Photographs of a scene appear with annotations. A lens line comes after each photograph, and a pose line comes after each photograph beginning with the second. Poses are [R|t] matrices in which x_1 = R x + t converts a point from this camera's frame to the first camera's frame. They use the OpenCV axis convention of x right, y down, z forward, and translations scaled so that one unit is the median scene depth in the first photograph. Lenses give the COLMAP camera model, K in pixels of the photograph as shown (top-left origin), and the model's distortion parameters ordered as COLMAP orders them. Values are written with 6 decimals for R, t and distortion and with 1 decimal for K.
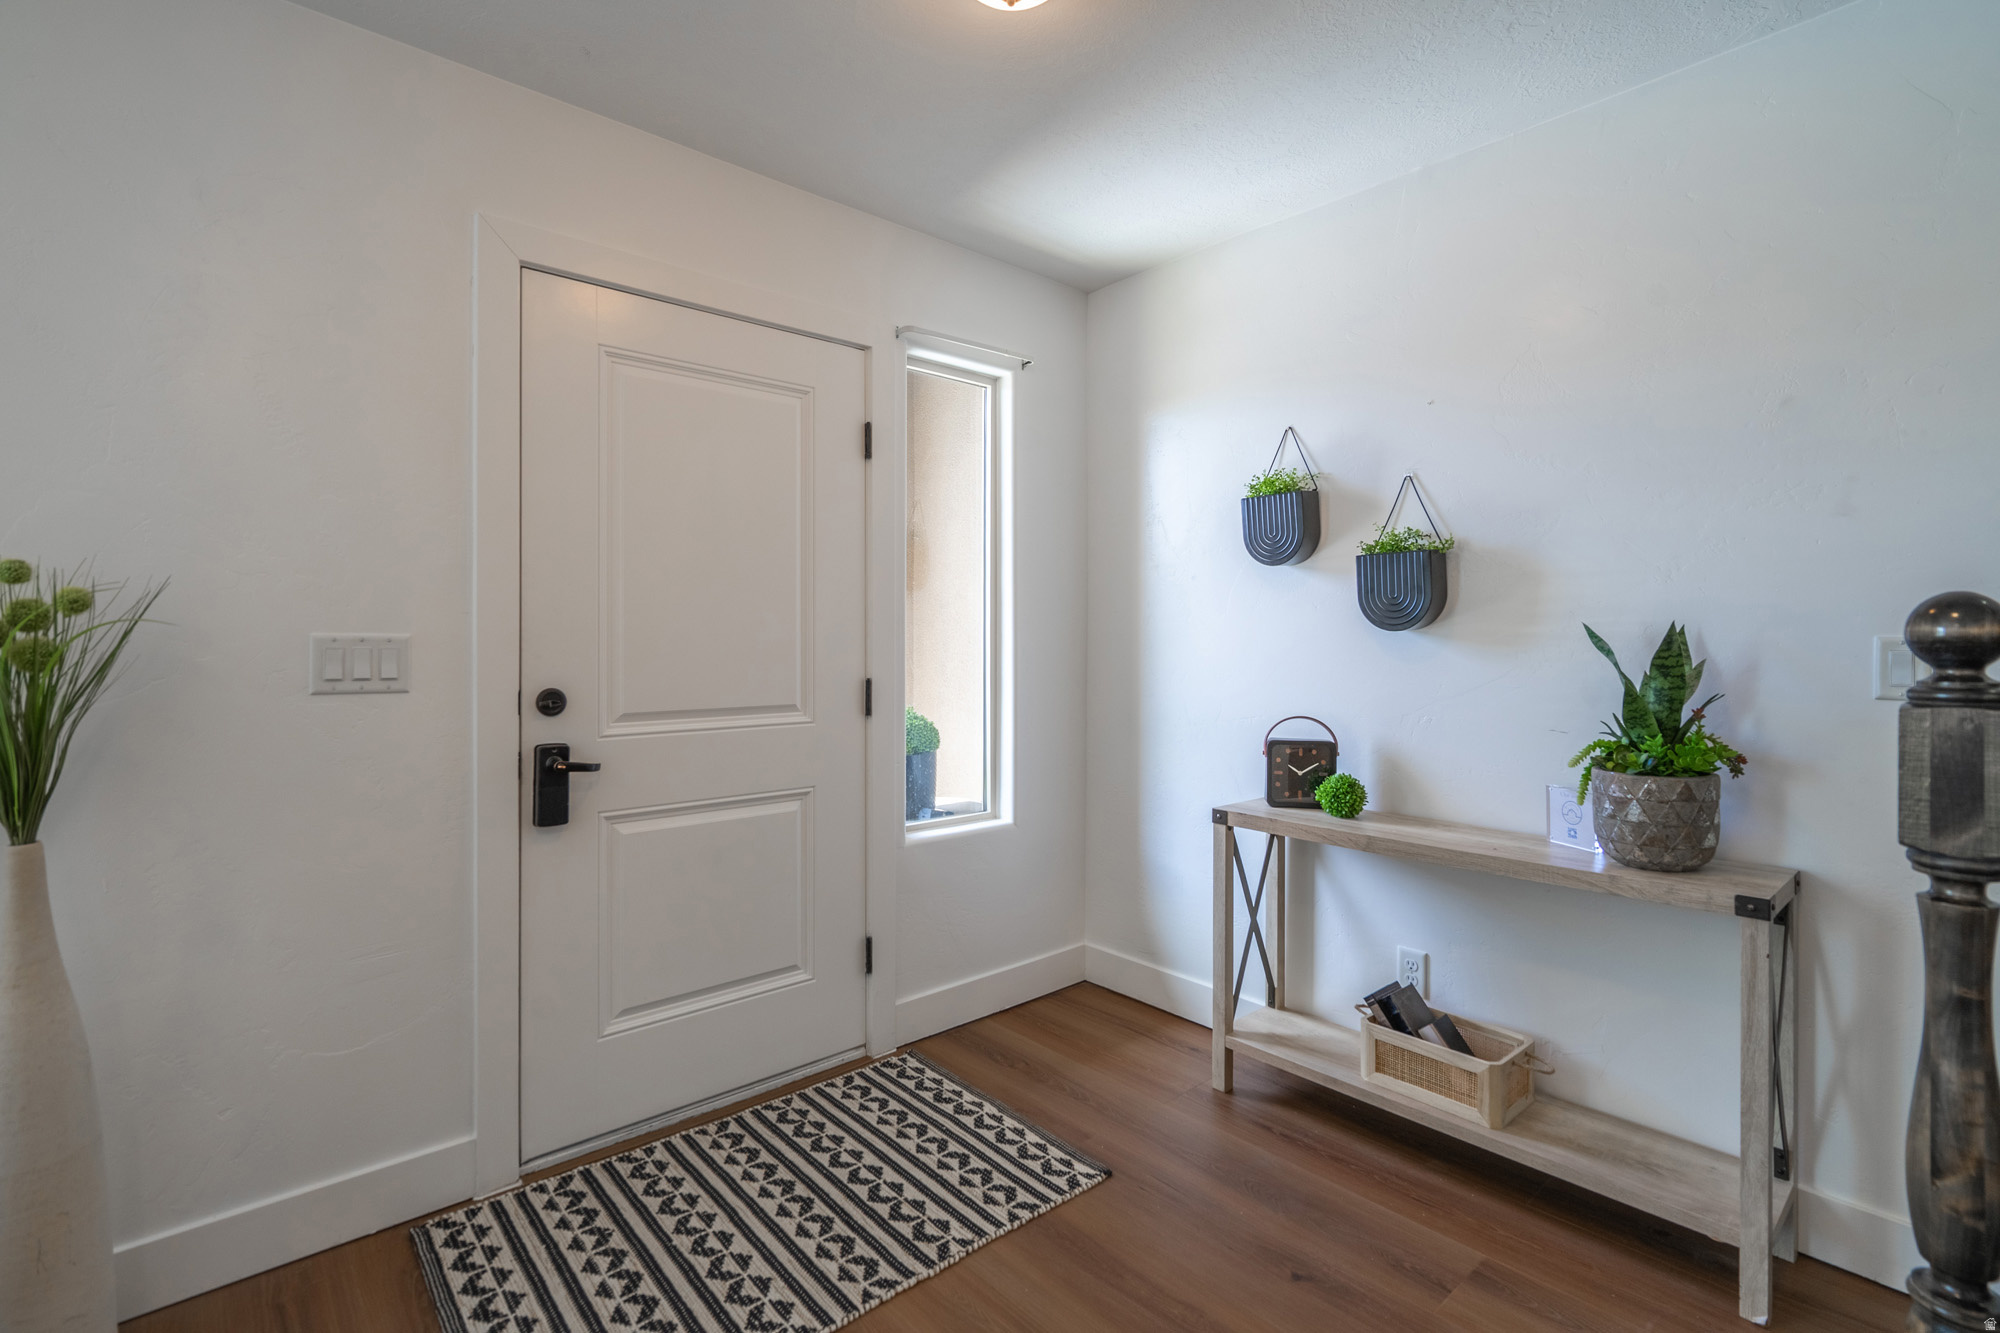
lens RADIAL K [[911.4, 0, 978.7], [0, 911.4, 637.5], [0, 0, 1]] dist [-0.001627, -0.000254]
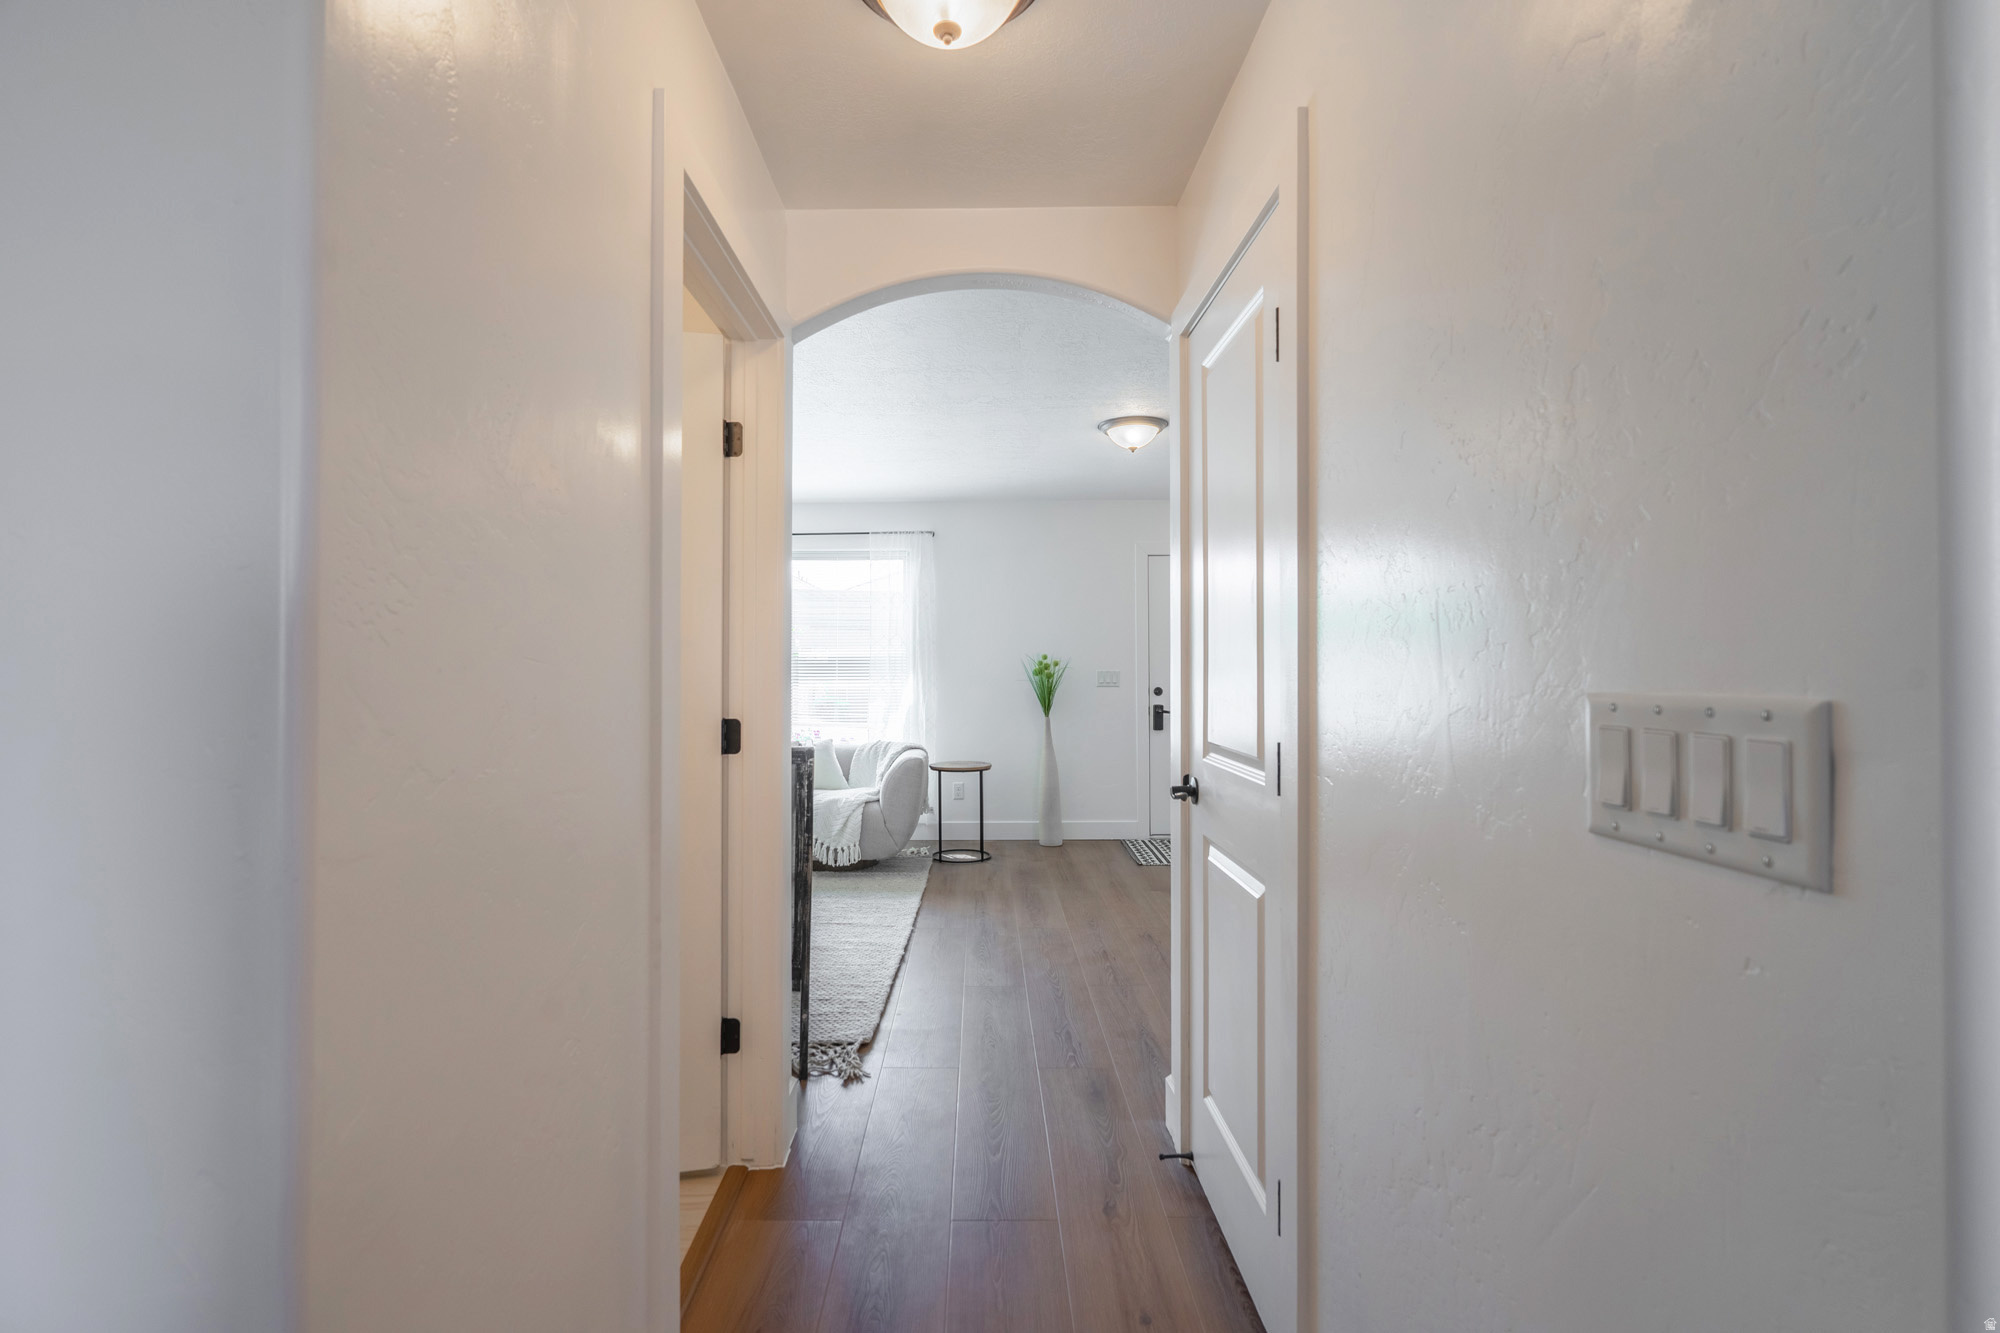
lens RADIAL K [[881.8, 0, 998.6], [0, 881.8, 634.6], [0, 0, 1]] dist [0.001835, 0.000299]
pose [[0.771880, -0.021486, -0.635405, 1.034898], [0.001318, 0.999481, -0.032196, -0.028223], [0.635767, 0.024014, 0.771507, -1.690369]]
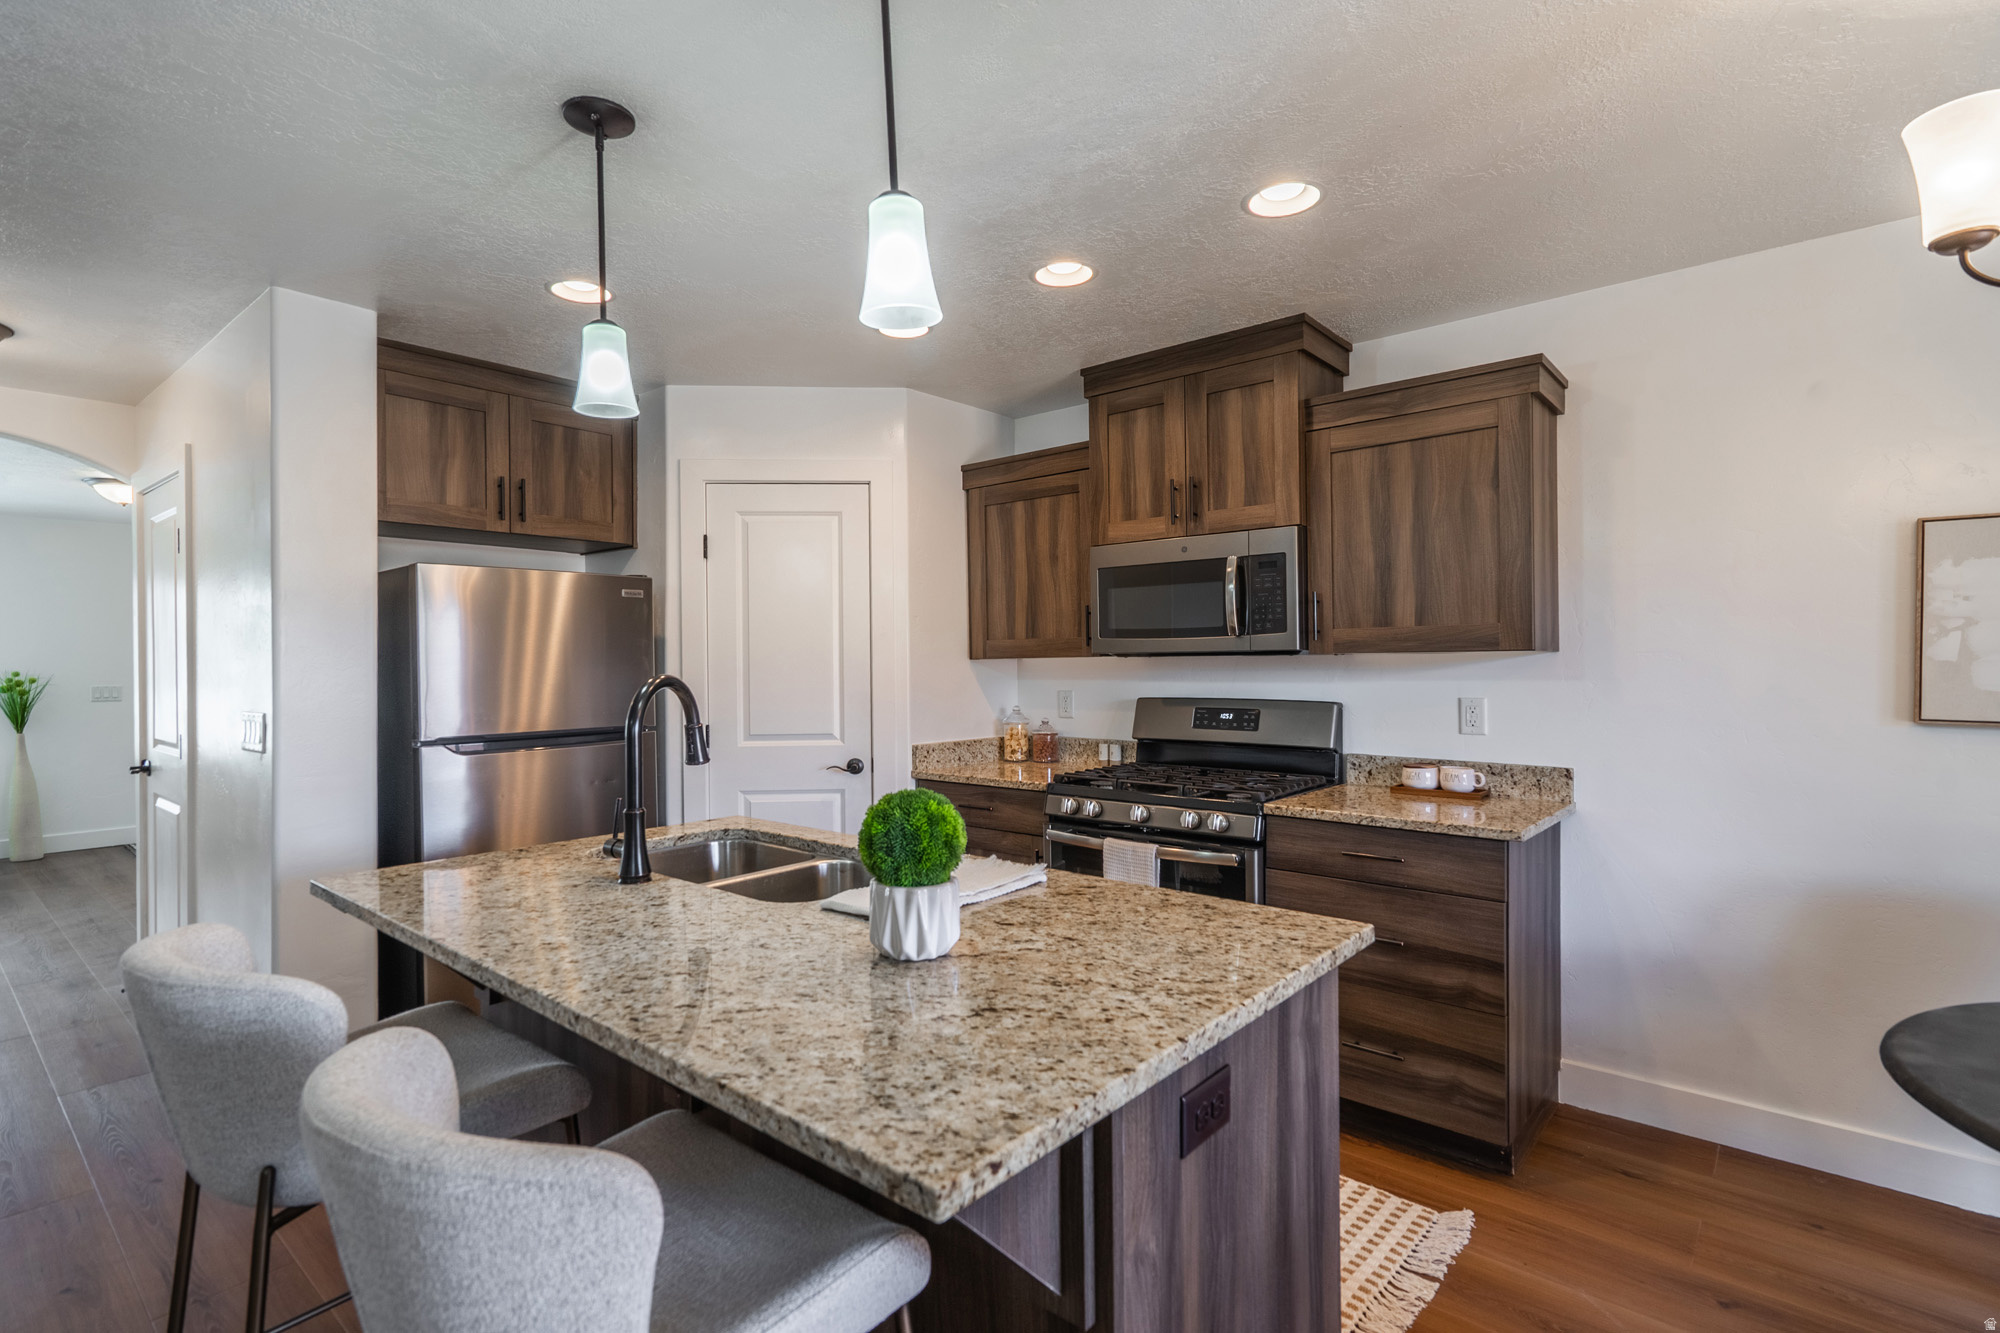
lens RADIAL K [[974.1, 0, 893.0], [0, 974.1, 668.7], [0, 0, 1]] dist [0.002098, 0.000166]
pose [[0.994717, -0.008109, 0.102330, 1.670283], [0.007101, 0.999923, 0.010208, -0.074460], [-0.102404, -0.009428, 0.994698, -2.598073]]
